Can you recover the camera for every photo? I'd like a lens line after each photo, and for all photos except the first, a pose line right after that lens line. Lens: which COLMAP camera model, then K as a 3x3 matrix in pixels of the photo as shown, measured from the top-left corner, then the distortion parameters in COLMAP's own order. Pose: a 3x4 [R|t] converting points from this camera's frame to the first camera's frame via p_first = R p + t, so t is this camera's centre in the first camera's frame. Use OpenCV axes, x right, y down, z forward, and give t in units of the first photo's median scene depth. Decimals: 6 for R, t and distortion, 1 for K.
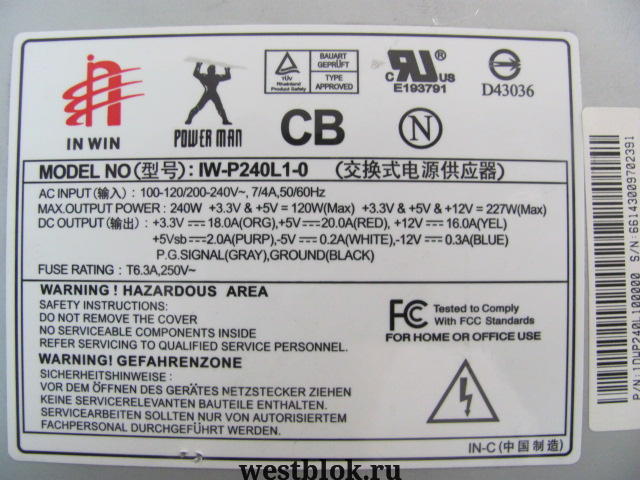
lens RADIAL K [[673.4, 0, 320.0], [0, 673.4, 240.0], [0, 0, 1]] dist [-0.004060, -0.005026]
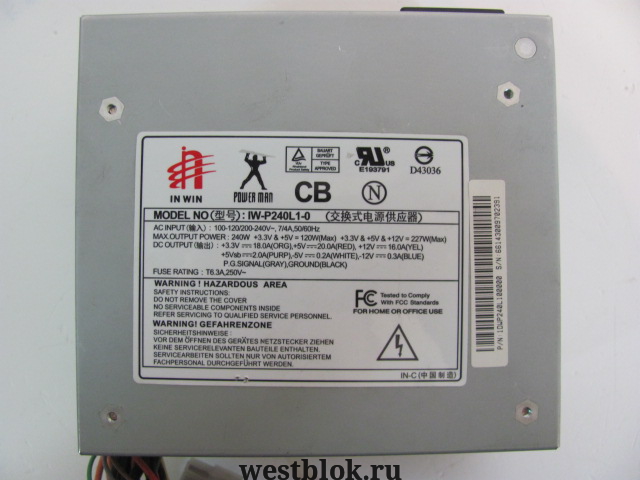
lens RADIAL K [[673.4, 0, 320.0], [0, 673.4, 240.0], [0, 0, 1]] dist [-0.004060, -0.005026]
pose [[0.999974, 0.007207, 0.000551, 0.007436], [-0.007199, 0.999899, -0.012278, -0.019647], [-0.000640, 0.012274, 0.999924, -0.752778]]
